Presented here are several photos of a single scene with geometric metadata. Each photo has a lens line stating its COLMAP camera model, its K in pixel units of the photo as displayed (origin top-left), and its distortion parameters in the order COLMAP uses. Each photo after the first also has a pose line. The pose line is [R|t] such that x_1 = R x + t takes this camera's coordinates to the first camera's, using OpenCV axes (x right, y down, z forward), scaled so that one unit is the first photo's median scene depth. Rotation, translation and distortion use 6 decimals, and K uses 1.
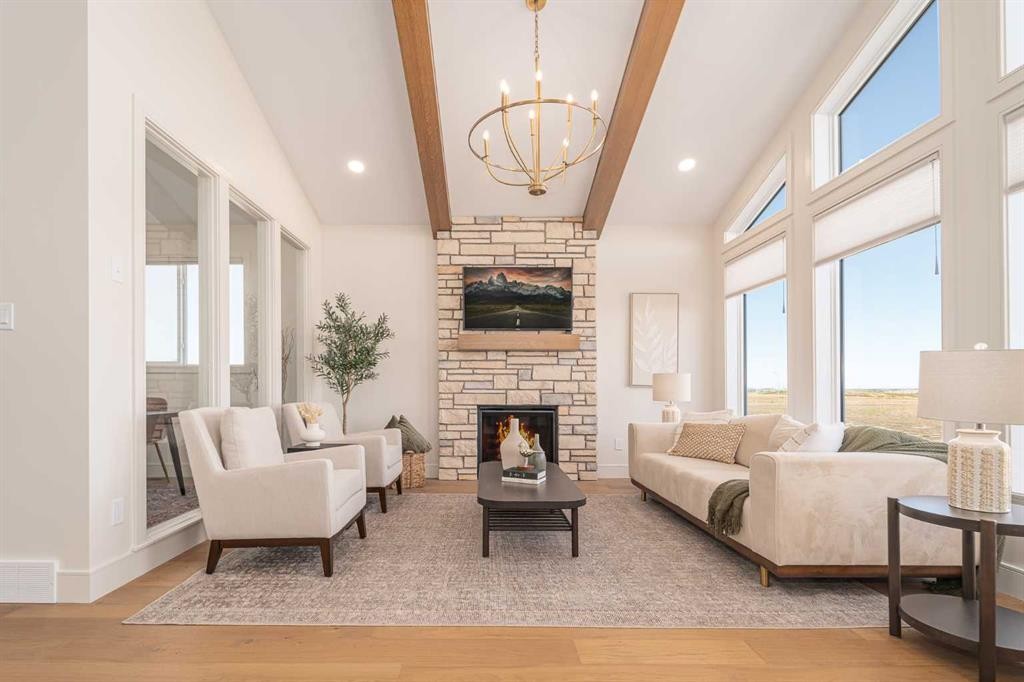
lens RADIAL K [[512.4, 0, 474.4], [0, 512.4, 382.5], [0, 0, 1]] dist [-0.000522, -0.000127]
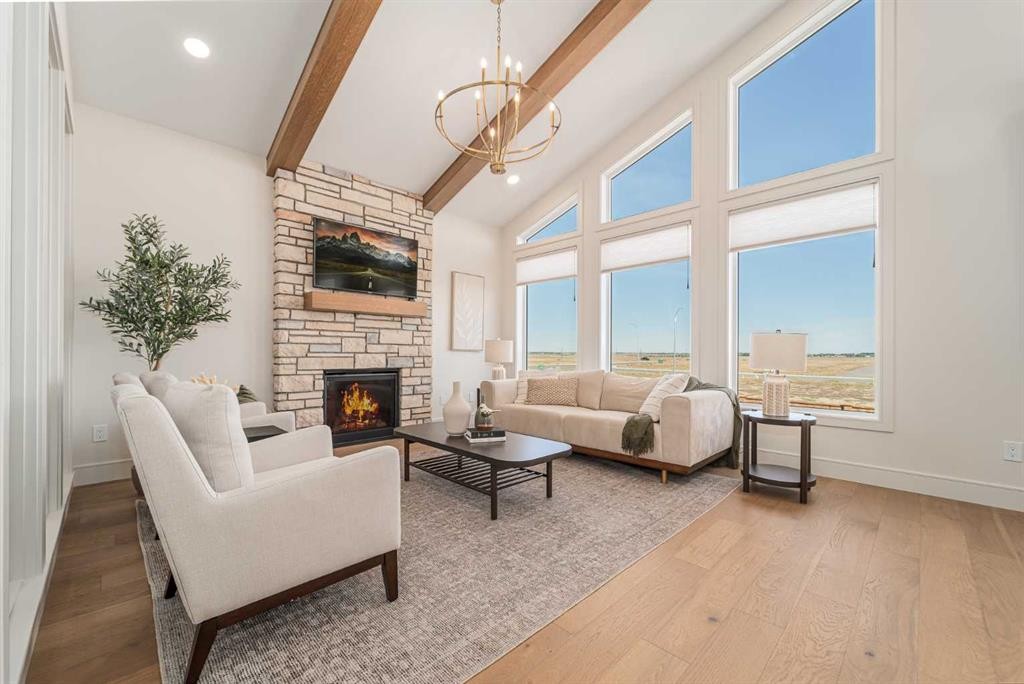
lens RADIAL K [[428.3, 0, 513.1], [0, 428.3, 346.4], [0, 0, 1]] dist [-0.000204, -0.000021]
pose [[0.685147, 0.011684, 0.728311, -0.324571], [-0.011891, 0.999918, -0.004855, 0.001770], [-0.728308, -0.005334, 0.685229, 0.224994]]
